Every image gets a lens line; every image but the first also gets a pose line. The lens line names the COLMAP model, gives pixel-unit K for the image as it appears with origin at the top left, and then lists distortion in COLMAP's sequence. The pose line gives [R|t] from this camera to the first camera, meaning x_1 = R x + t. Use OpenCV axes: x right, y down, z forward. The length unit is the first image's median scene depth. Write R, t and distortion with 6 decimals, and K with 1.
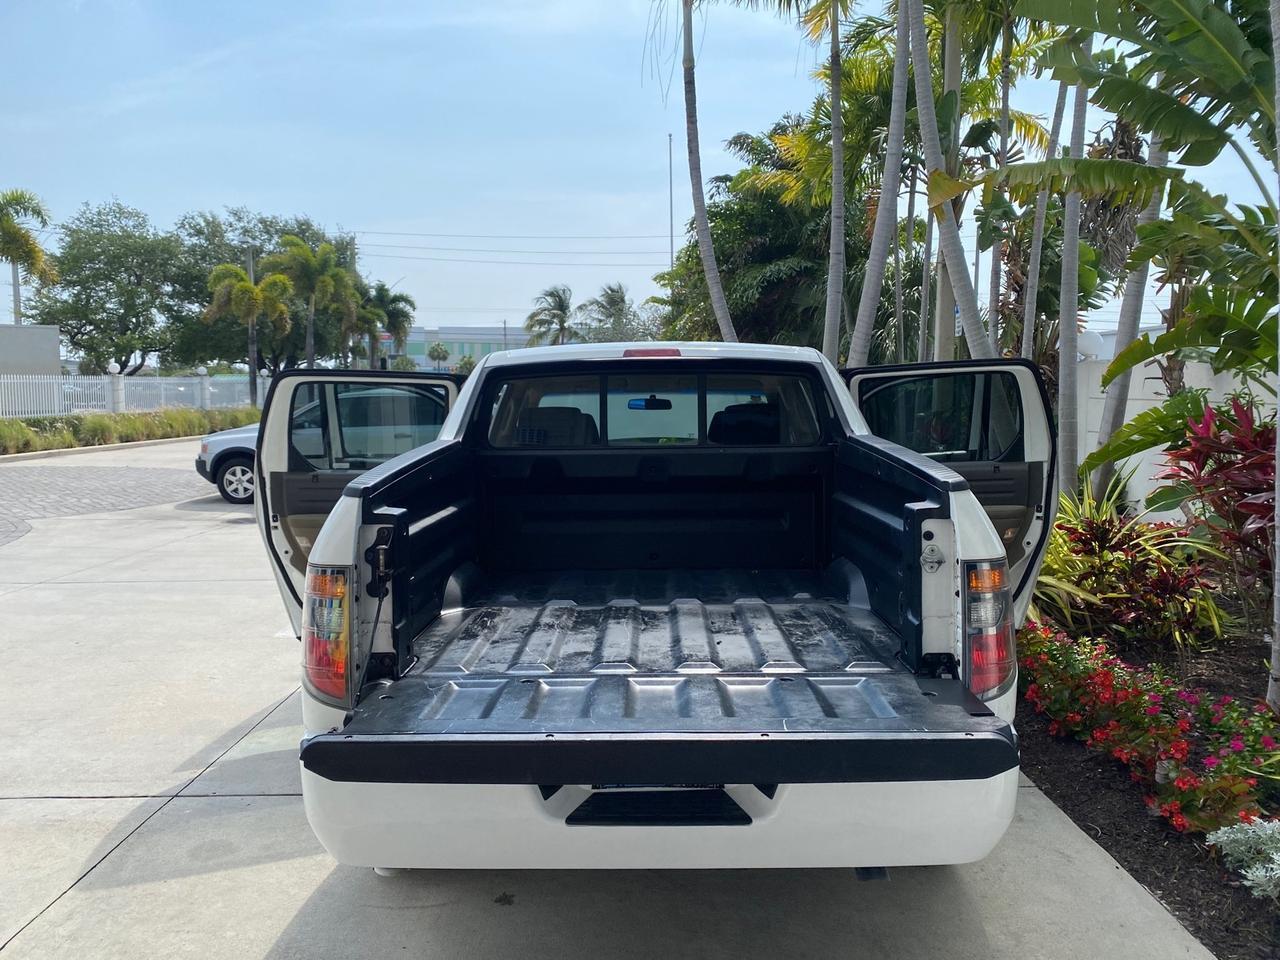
lens RADIAL K [[975.2, 0, 638.3], [0, 975.2, 471.3], [0, 0, 1]] dist [0.010501, 0.000970]
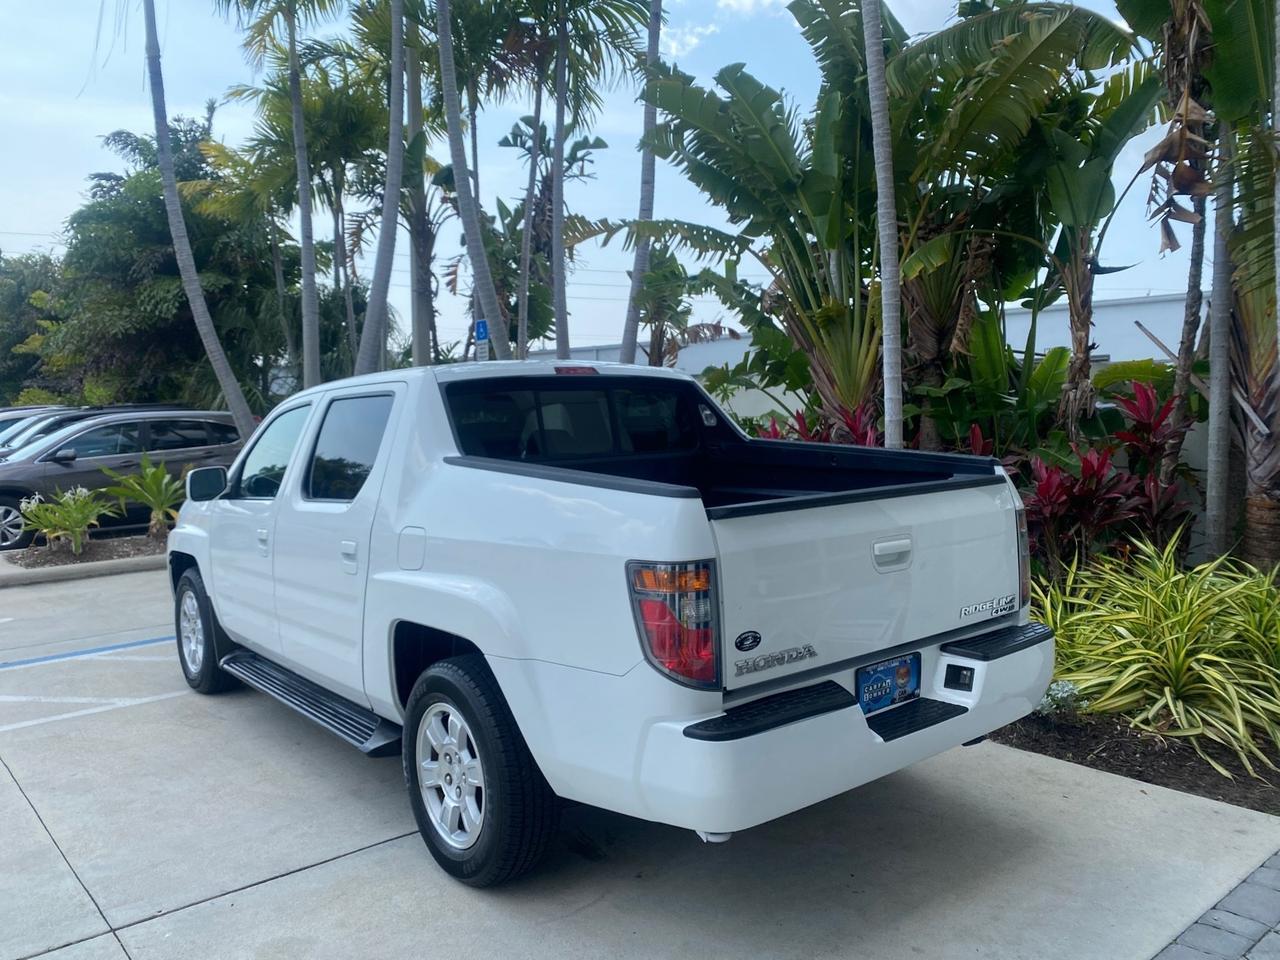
lens RADIAL K [[973.1, 0, 640.4], [0, 973.1, 476.4], [0, 0, 1]] dist [0.010302, -0.000935]
pose [[0.774383, -0.054461, 0.630370, -0.223203], [0.066890, 0.997752, 0.004029, -0.001212], [-0.629172, 0.039045, 0.776285, 0.042785]]
